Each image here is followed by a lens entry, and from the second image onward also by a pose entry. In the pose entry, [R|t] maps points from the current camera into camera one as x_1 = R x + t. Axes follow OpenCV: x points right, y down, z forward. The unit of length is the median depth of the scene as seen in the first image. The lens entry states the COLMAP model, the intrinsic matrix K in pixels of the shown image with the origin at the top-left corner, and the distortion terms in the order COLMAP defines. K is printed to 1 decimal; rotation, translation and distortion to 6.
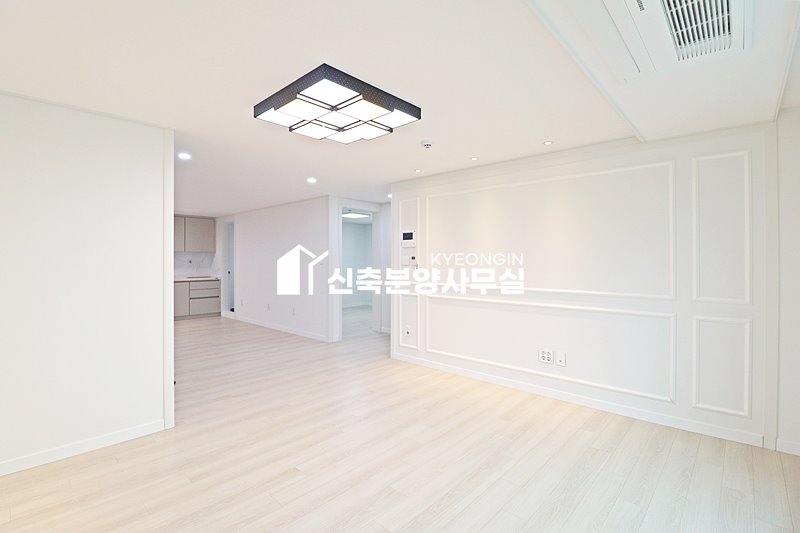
lens RADIAL K [[371.0, 0, 398.3], [0, 371.0, 260.2], [0, 0, 1]] dist [-0.001127, -0.009038]
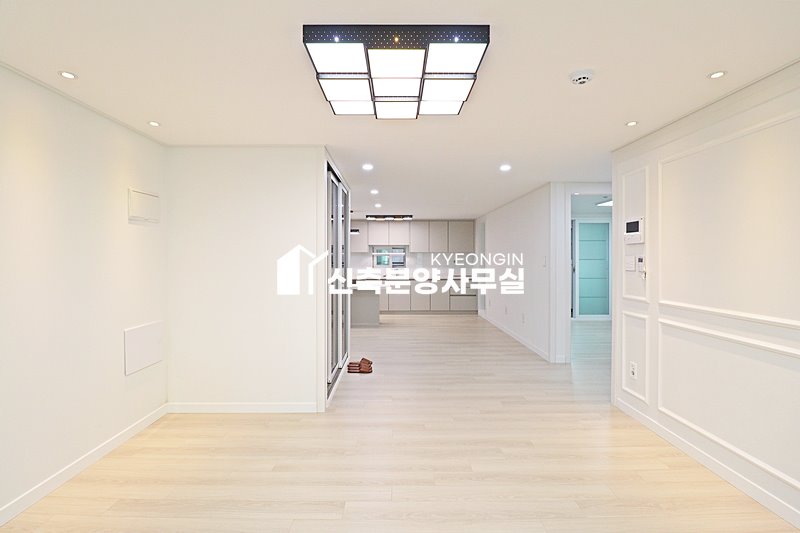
lens RADIAL K [[371.0, 0, 398.3], [0, 371.0, 260.2], [0, 0, 1]] dist [-0.001127, -0.009038]
pose [[0.683197, 0.003808, -0.730224, 0.289629], [-0.000547, 0.999989, 0.004703, -0.010855], [0.730234, -0.002813, 0.683192, 0.322316]]
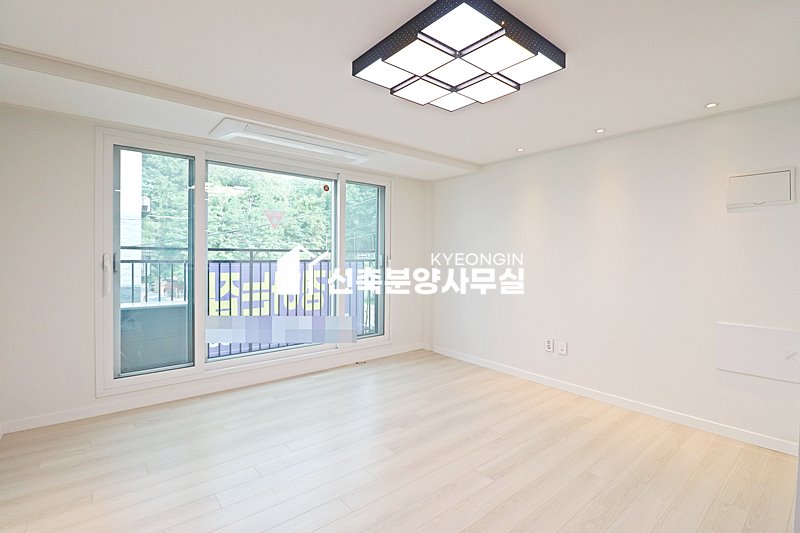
lens RADIAL K [[371.0, 0, 398.3], [0, 371.0, 260.2], [0, 0, 1]] dist [-0.001127, -0.009038]
pose [[-0.991298, -0.009994, 0.131259, -0.103663], [-0.007401, 0.999768, 0.020230, -0.000614], [-0.131431, 0.019082, -0.991142, 1.256264]]
